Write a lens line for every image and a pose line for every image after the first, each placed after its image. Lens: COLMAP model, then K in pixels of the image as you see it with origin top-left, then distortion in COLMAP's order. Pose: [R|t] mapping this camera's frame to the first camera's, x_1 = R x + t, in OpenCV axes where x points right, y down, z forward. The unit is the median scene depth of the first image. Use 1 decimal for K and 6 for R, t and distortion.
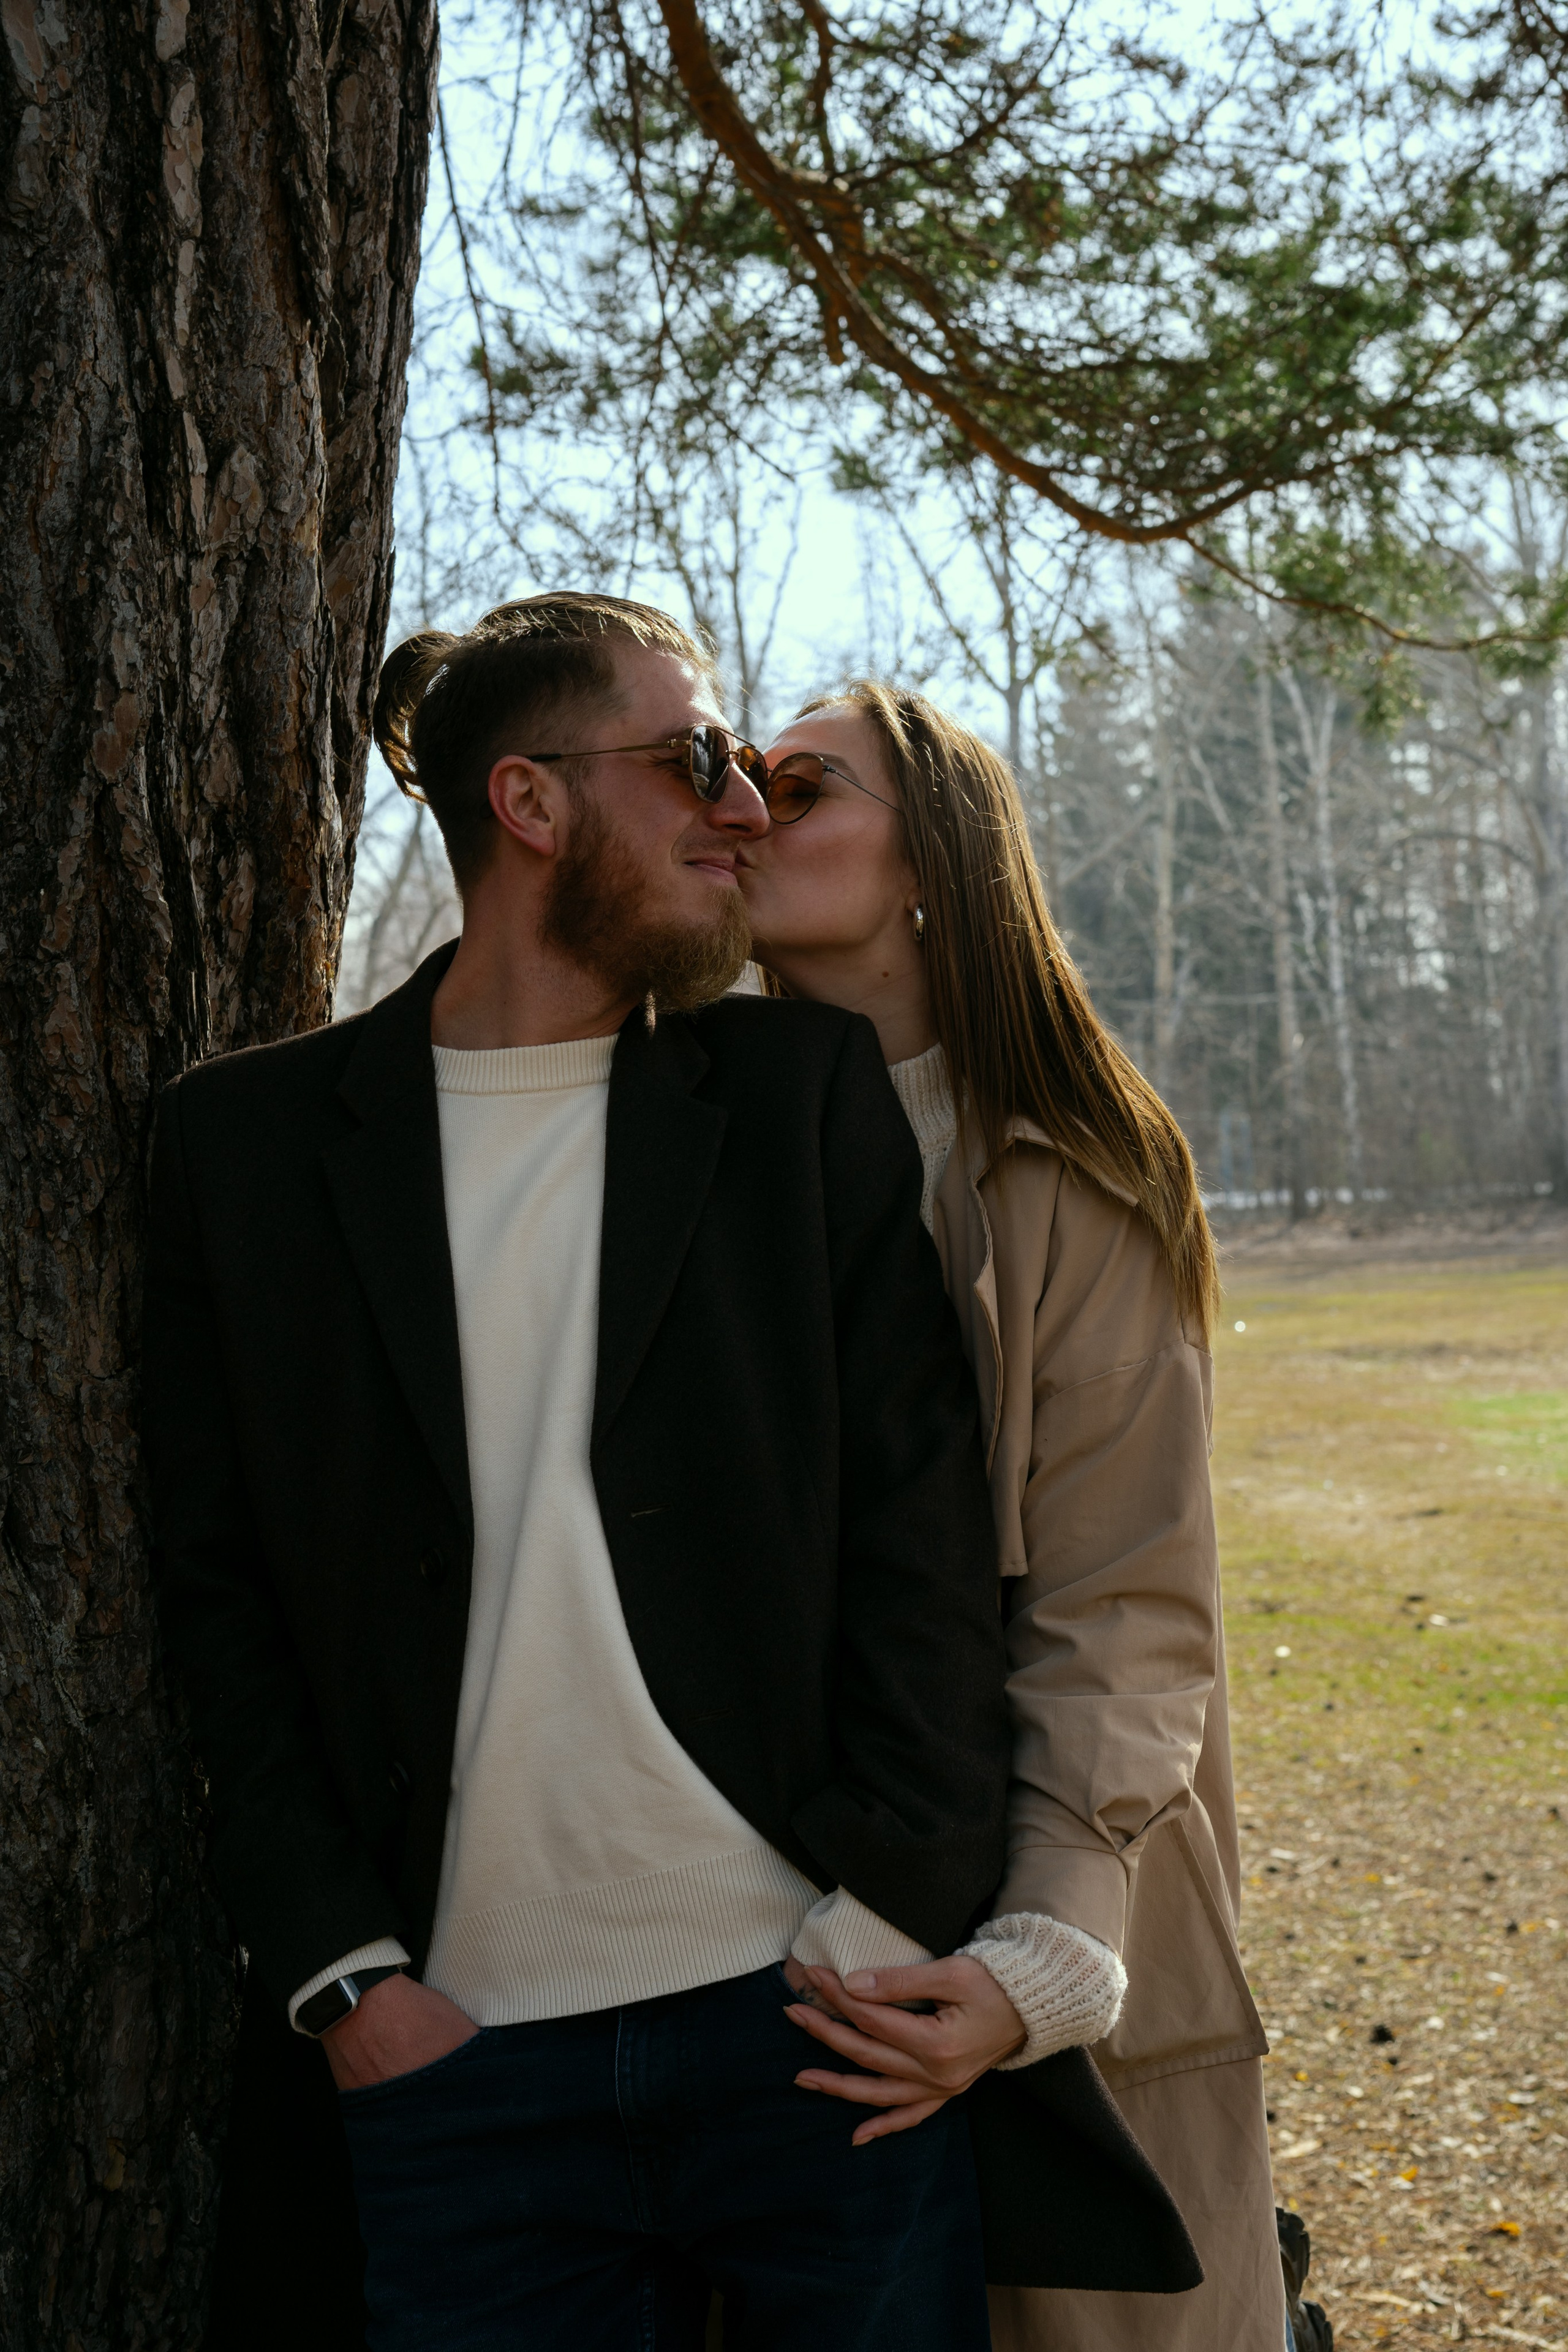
lens RADIAL K [[3454.7, 0, 817.2], [0, 3454.7, 1145.3], [0, 0, 1]] dist [0.027002, 0.794166]
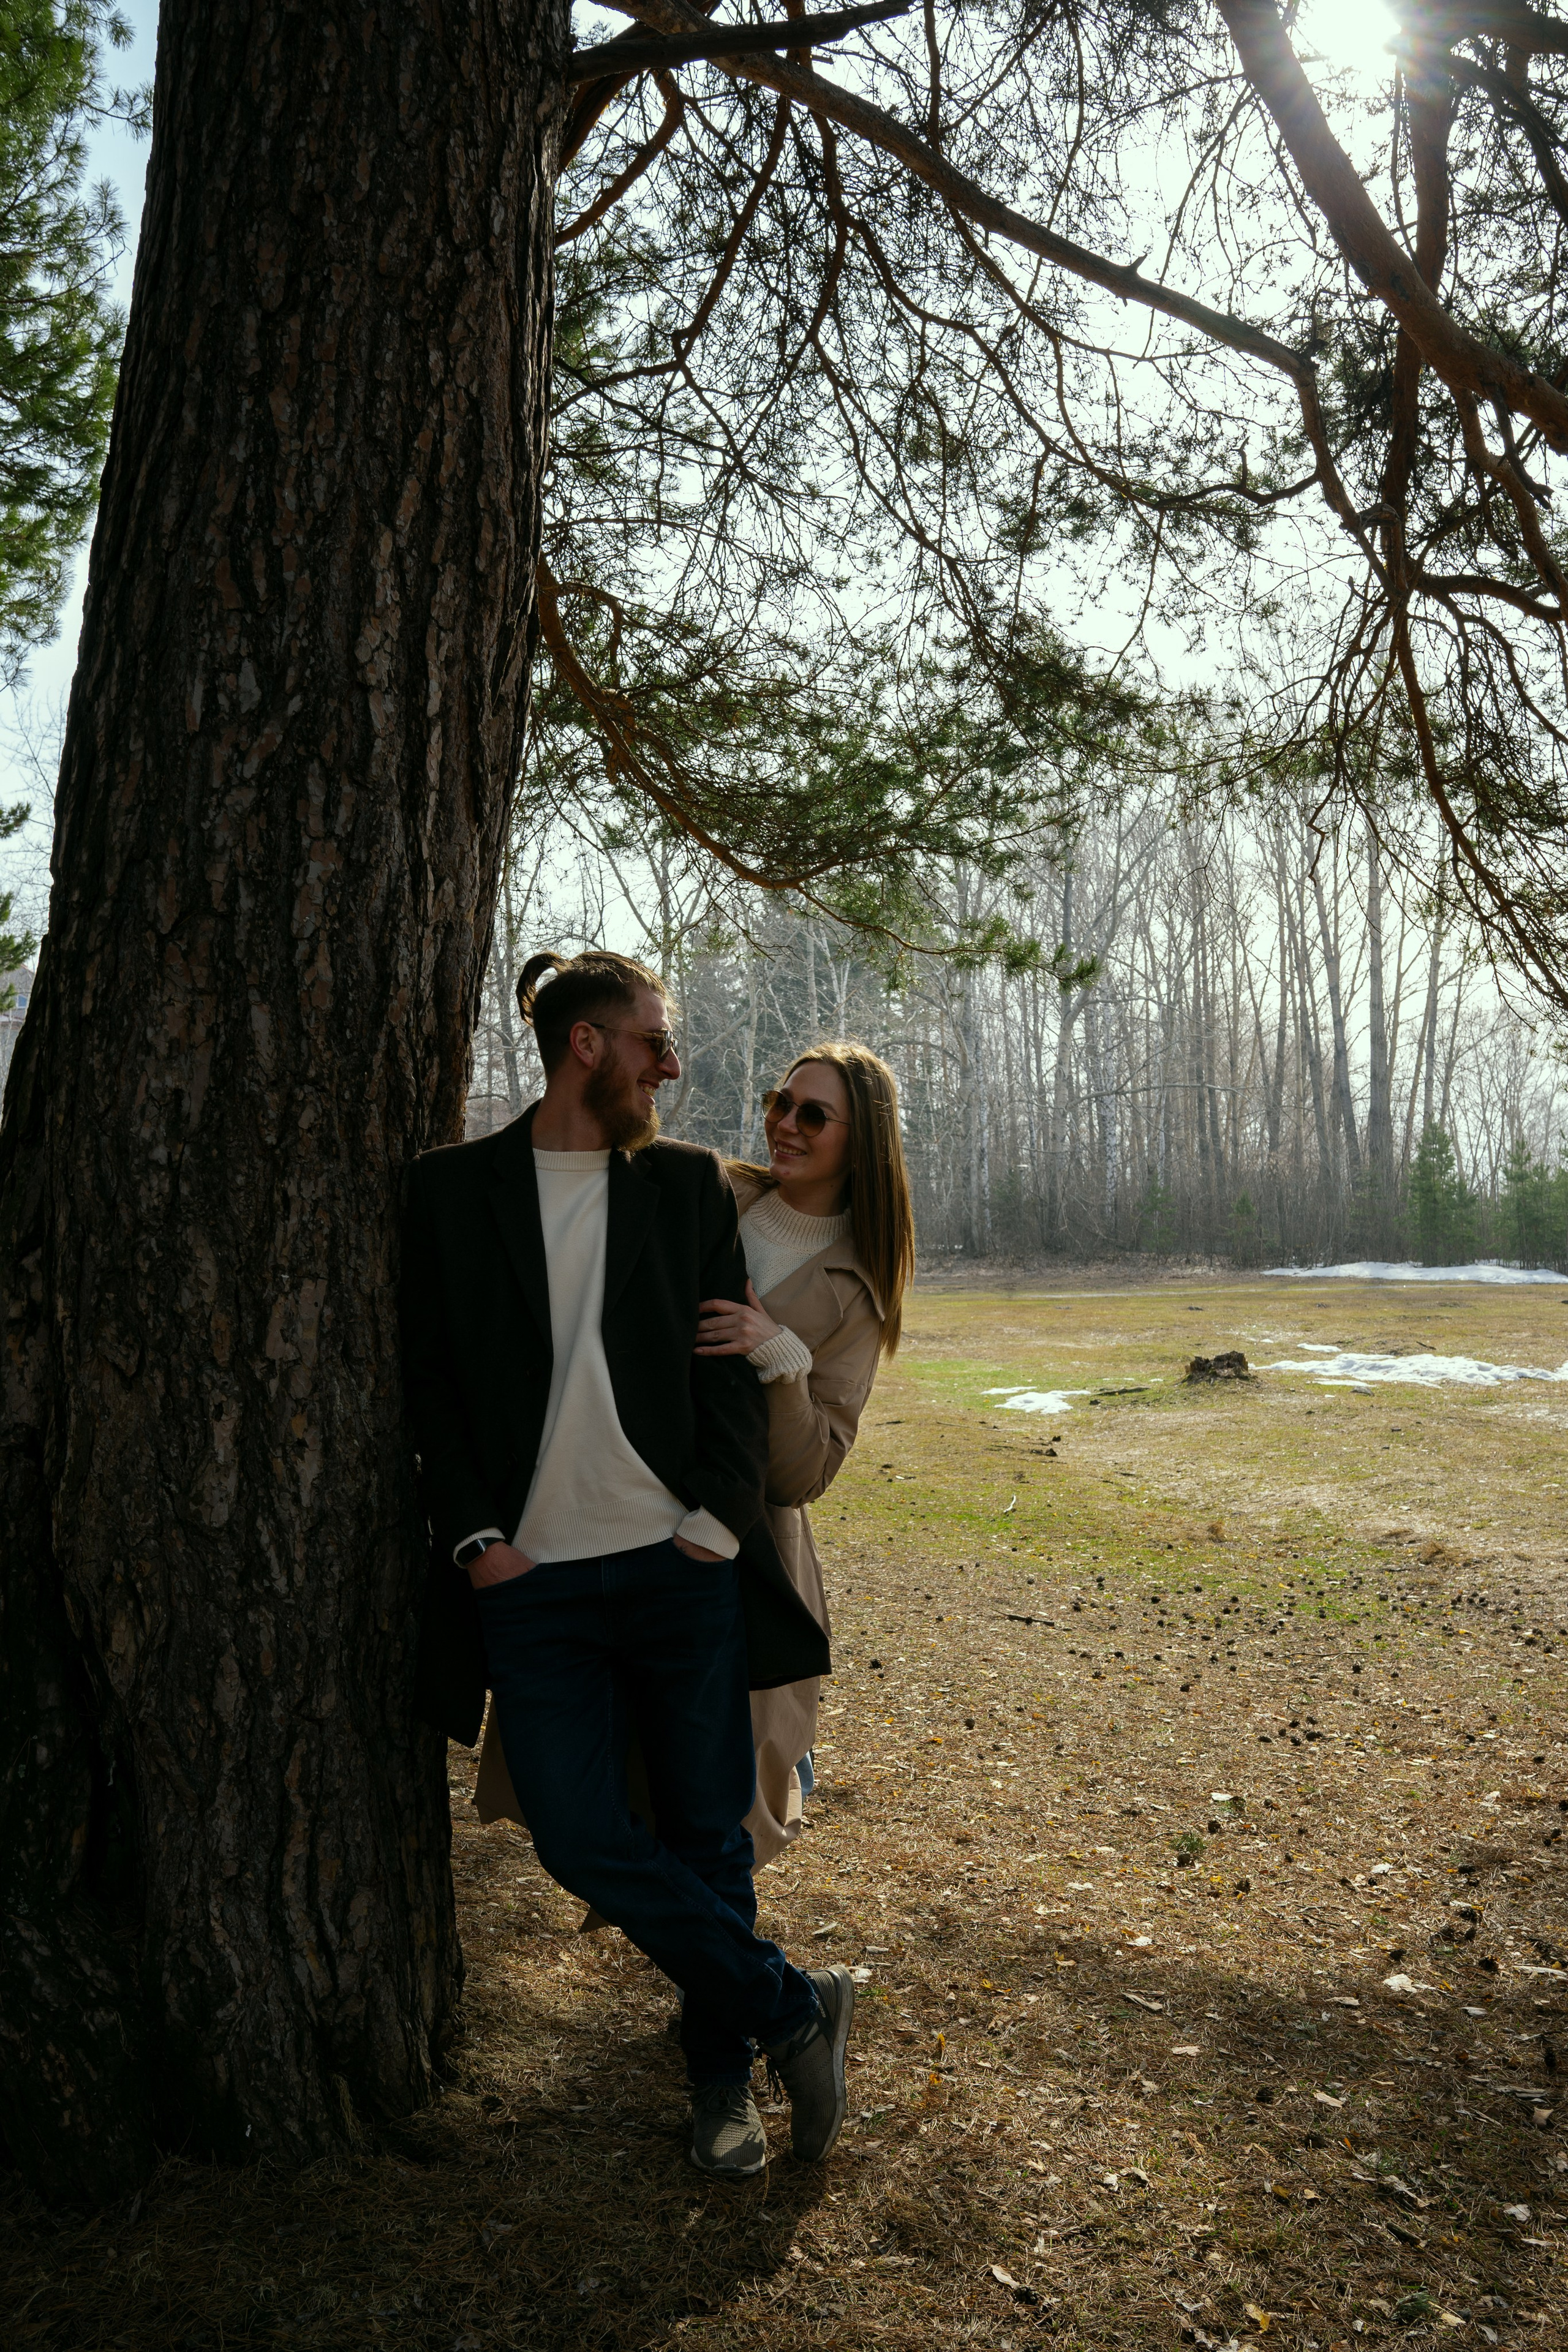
lens RADIAL K [[2052.5, 0, 800.3], [0, 2052.5, 1271.6], [0, 0, 1]] dist [-0.208441, 0.187086]
pose [[0.990790, 0.034341, 0.130979, -0.029449], [-0.038132, 0.998920, 0.026540, 0.003020], [-0.129926, -0.031290, 0.991030, -0.098549]]
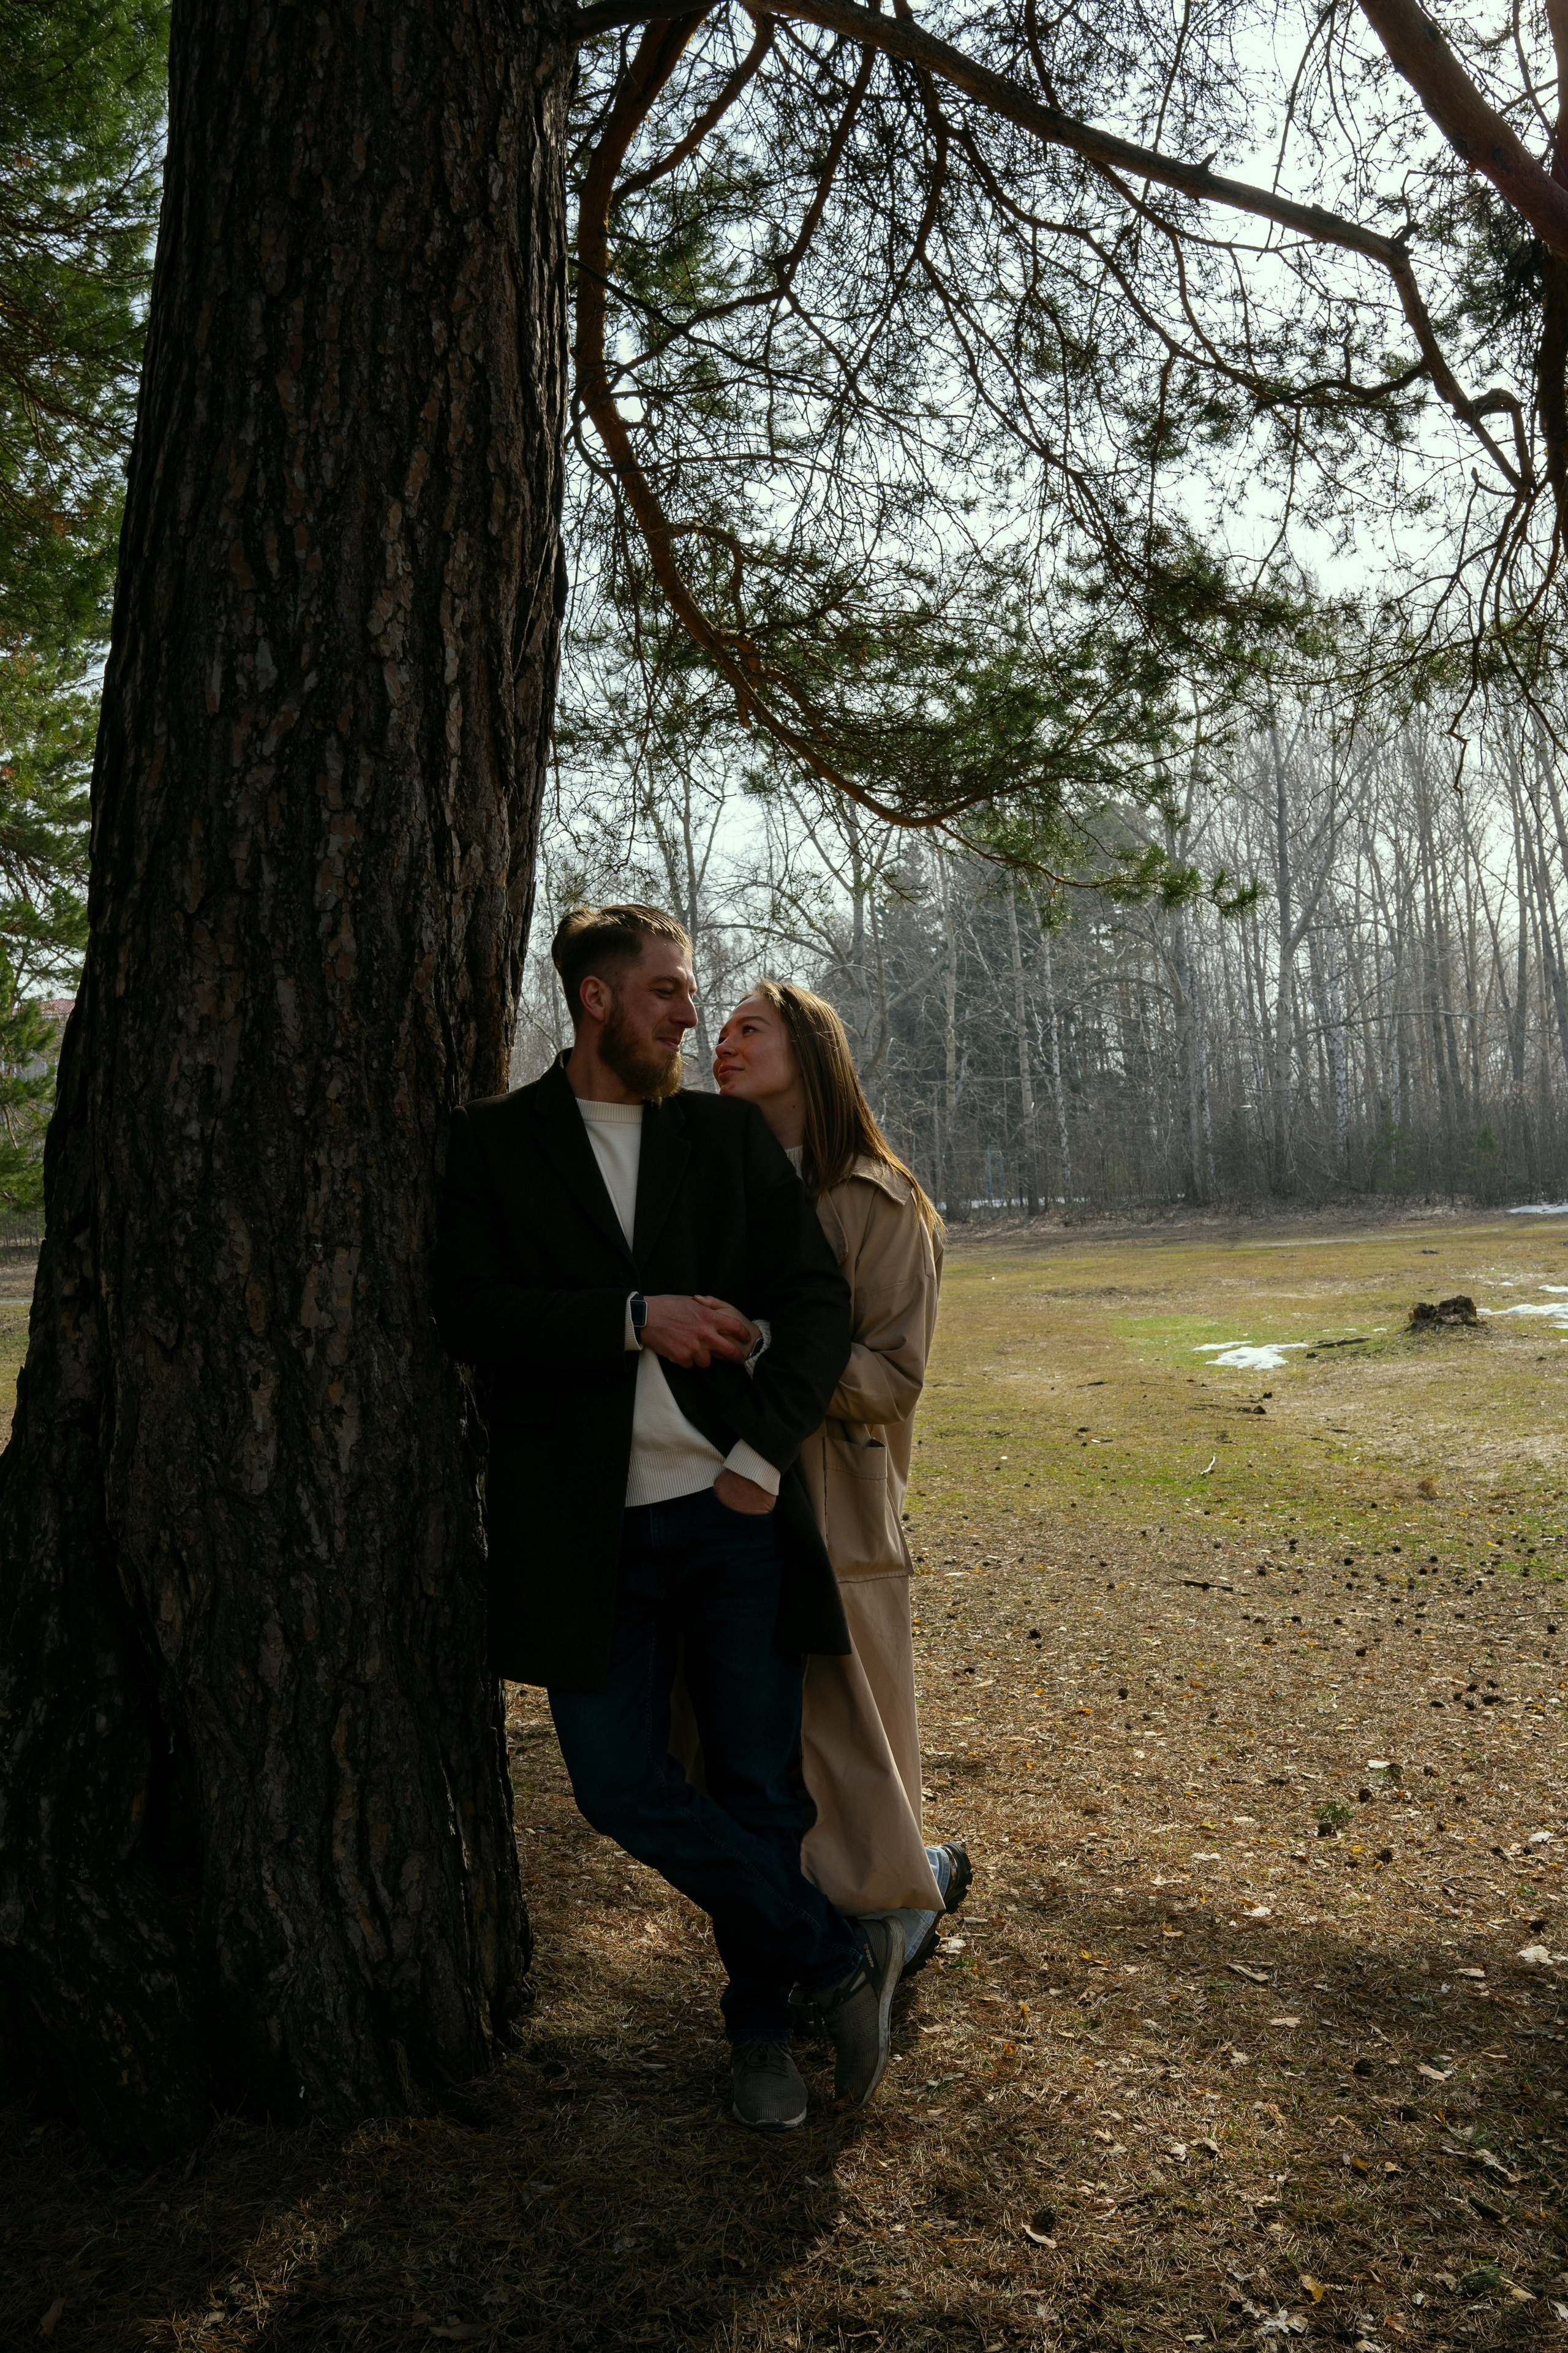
lens RADIAL K [[2175.8, 0, 787.0], [0, 2175.8, 1204.1], [0, 0, 1]] dist [-0.206152, 0.180316]
pose [[0.999740, -0.000667, 0.022789, 0.001578], [0.000314, 0.999880, 0.015492, 0.003465], [-0.022796, -0.015481, 0.999620, -0.118400]]
